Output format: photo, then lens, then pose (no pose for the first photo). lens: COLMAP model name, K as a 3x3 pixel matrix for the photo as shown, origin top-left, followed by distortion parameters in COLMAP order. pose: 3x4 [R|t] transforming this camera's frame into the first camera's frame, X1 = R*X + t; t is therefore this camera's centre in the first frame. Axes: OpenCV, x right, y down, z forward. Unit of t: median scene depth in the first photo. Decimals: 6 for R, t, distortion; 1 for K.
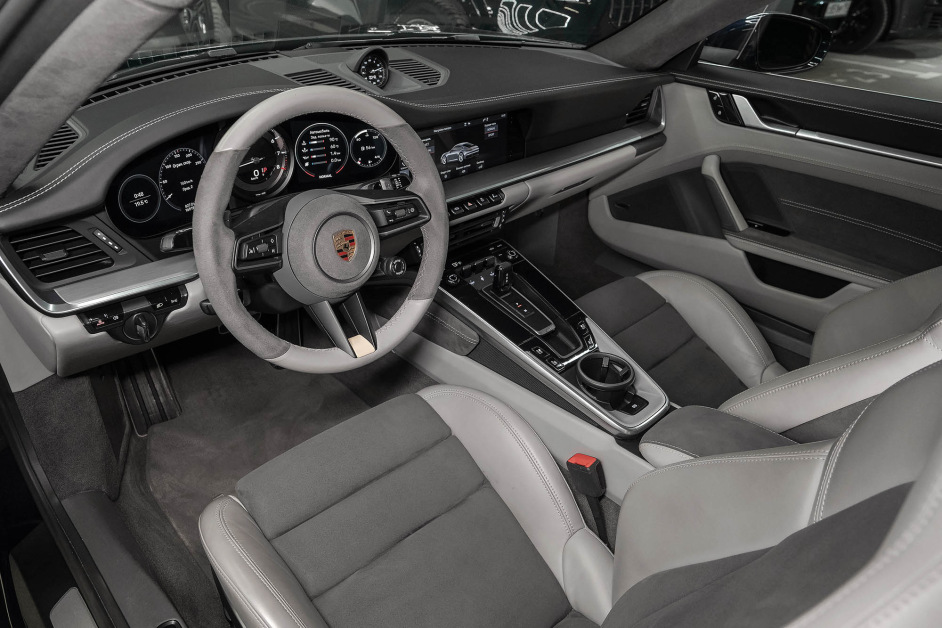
lens RADIAL K [[654.5, 0, 459.2], [0, 654.5, 314.9], [0, 0, 1]] dist [-0.010971, 0.001761]
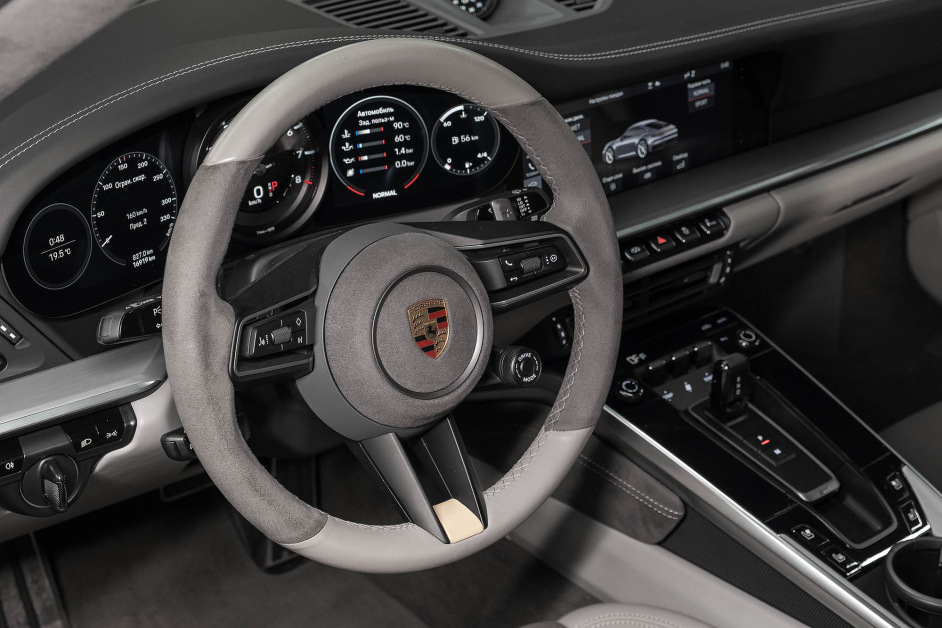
lens RADIAL K [[1472.7, 0, 505.3], [0, 1472.7, 285.8], [0, 0, 1]] dist [-0.005166, 0.000000]
pose [[0.996454, -0.011874, -0.083296, -0.010271], [0.001698, 0.992629, -0.121184, 0.003642], [0.084121, 0.120613, 0.989129, -0.142898]]
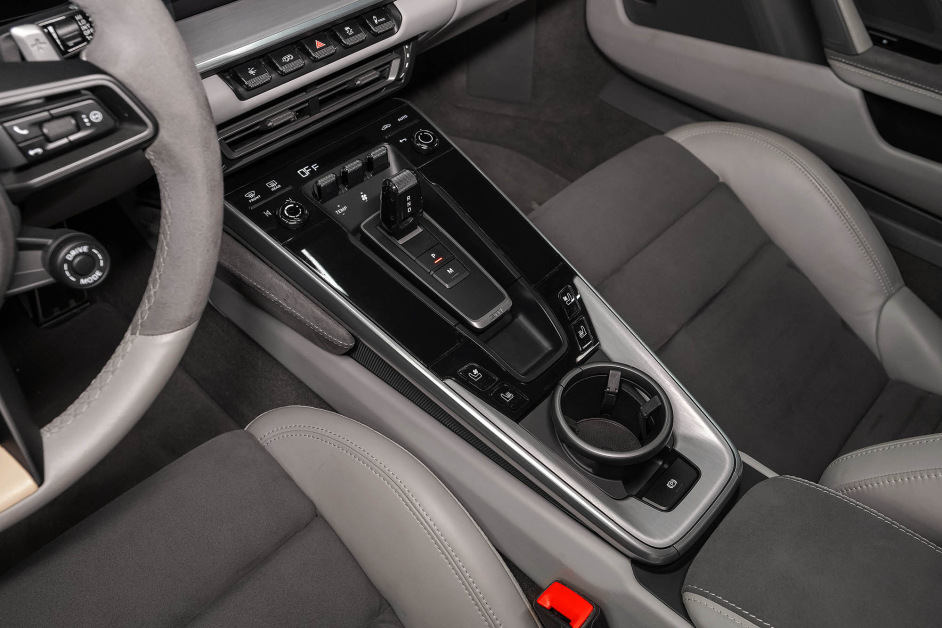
lens RADIAL K [[801.7, 0, 477.1], [0, 801.7, 288.1], [0, 0, 1]] dist [-0.028410, 0.007899]
pose [[0.998061, -0.045462, 0.042522, 0.101971], [0.034825, 0.973983, 0.223931, -0.135092], [-0.051596, -0.222016, 0.973677, 0.449067]]
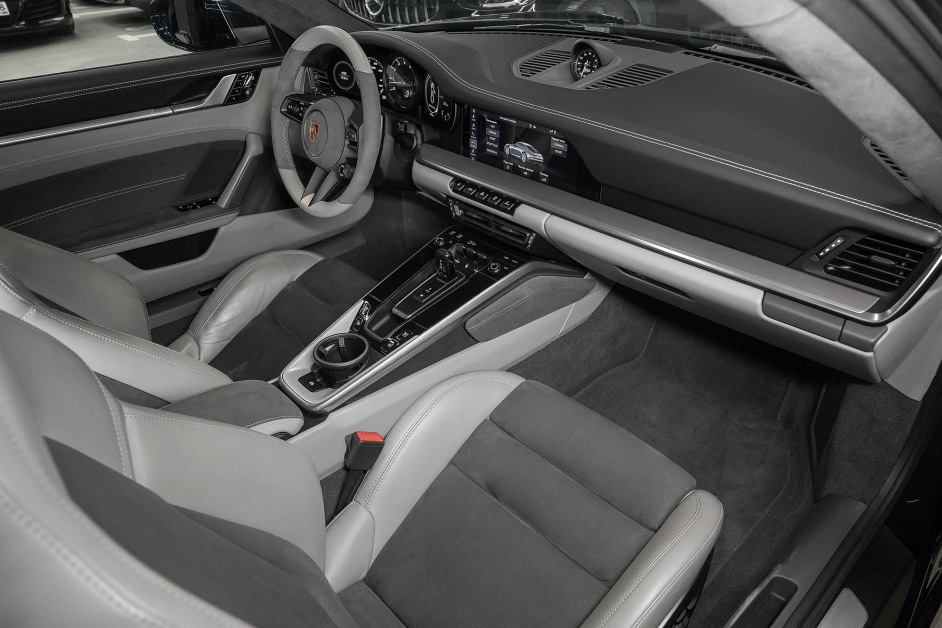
lens RADIAL K [[654.5, 0, 475.4], [0, 654.5, 304.8], [0, 0, 1]] dist [-0.010971, 0.001761]
pose [[-0.008610, 0.500325, -0.865795, 1.063628], [-0.500732, 0.747295, 0.436826, -0.518807], [0.865559, 0.437292, 0.244094, 0.887114]]
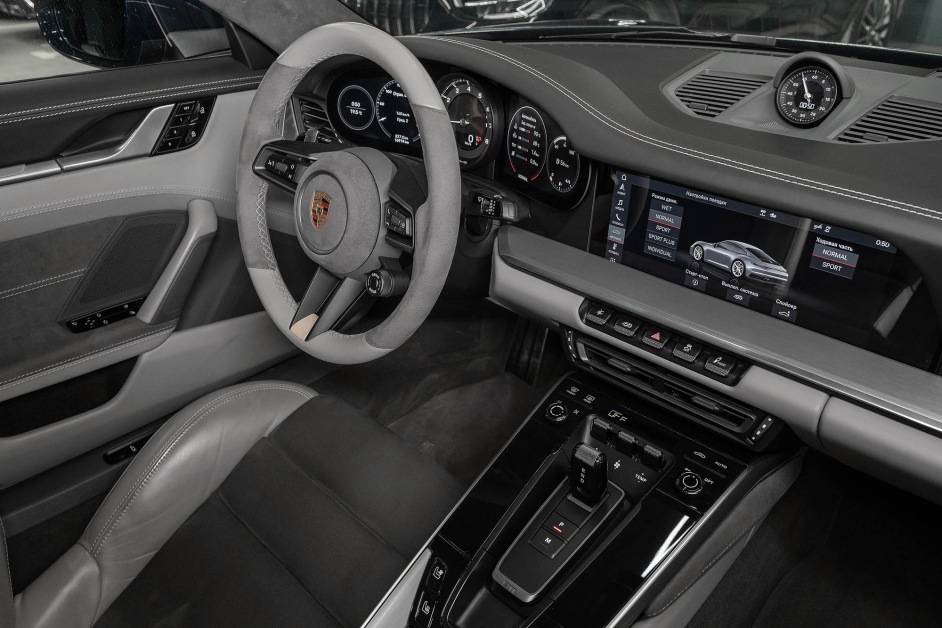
lens RADIAL K [[698.1, 0, 474.4], [0, 698.1, 287.0], [0, 0, 1]] dist [-0.008995, -0.010861]
pose [[0.057862, 0.434745, -0.898693, 0.541897], [-0.517390, 0.782932, 0.345434, -0.346882], [0.853791, 0.444987, 0.270235, 0.761767]]
